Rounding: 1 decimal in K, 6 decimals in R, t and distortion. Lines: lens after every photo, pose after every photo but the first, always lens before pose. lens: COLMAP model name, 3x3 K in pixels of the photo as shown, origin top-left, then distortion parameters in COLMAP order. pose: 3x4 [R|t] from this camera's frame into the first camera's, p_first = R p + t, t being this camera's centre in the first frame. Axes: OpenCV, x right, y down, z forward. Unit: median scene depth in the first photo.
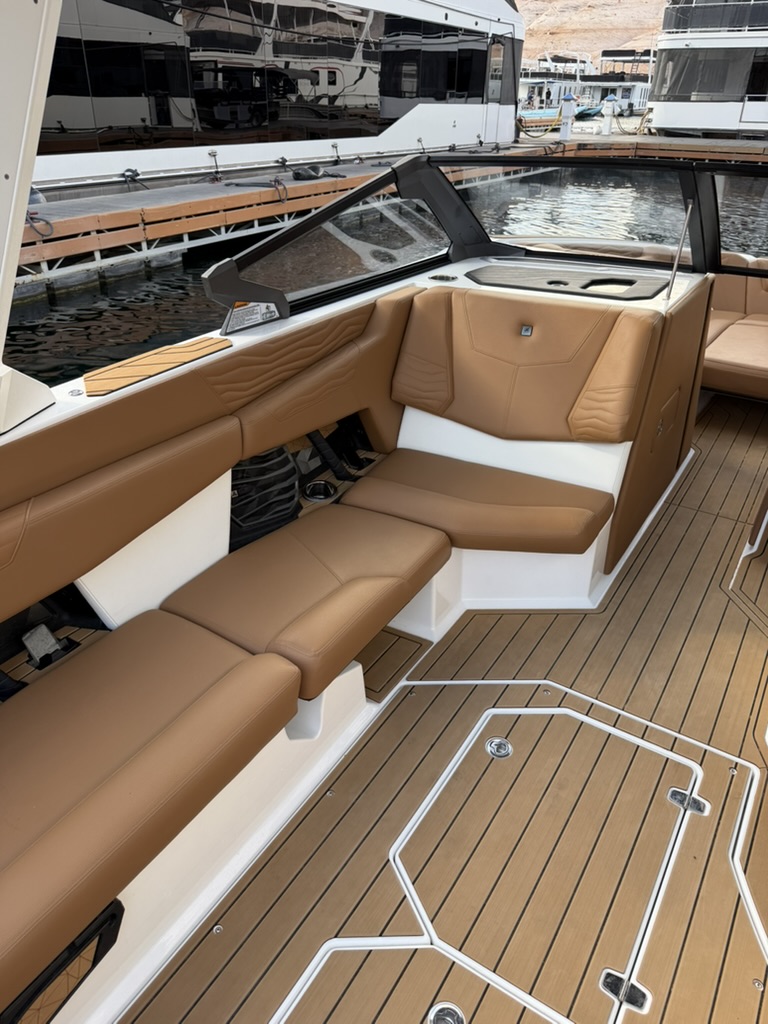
lens RADIAL K [[675.4, 0, 367.2], [0, 675.4, 546.3], [0, 0, 1]] dist [-0.022103, -0.014668]
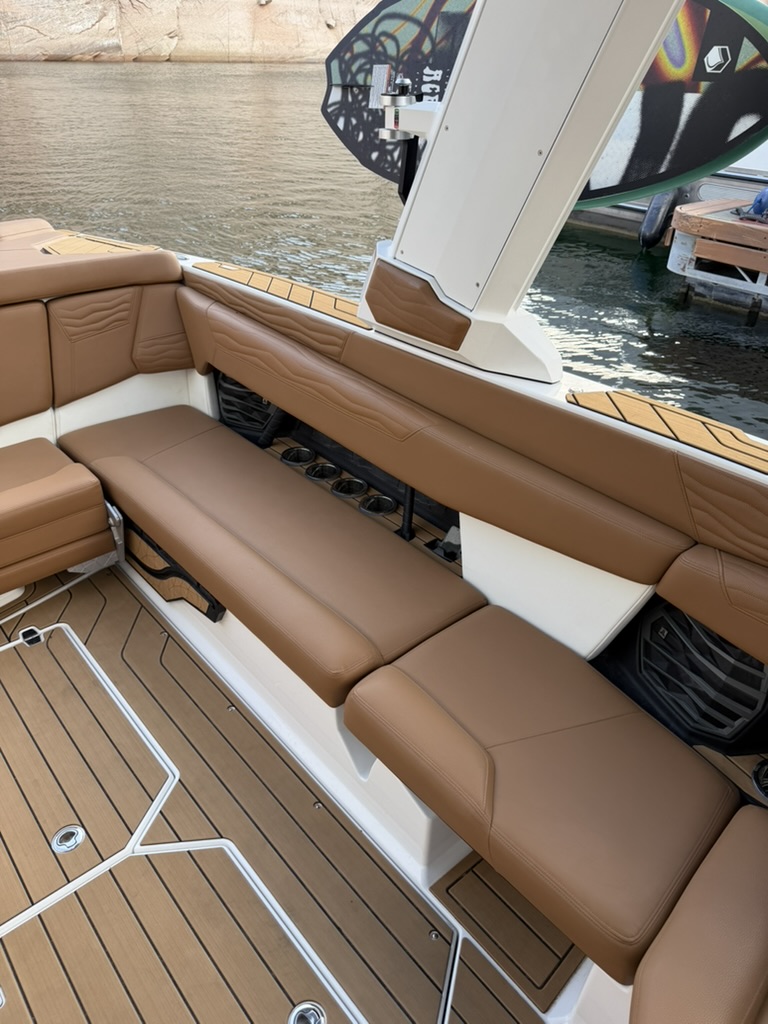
lens RADIAL K [[675.4, 0, 367.2], [0, 675.4, 546.3], [0, 0, 1]] dist [-0.022103, -0.014668]
pose [[-0.266158, 0.528951, -0.805835, 0.480196], [-0.565553, 0.591287, 0.574917, -0.420085], [0.780583, 0.608762, 0.141774, 0.673607]]
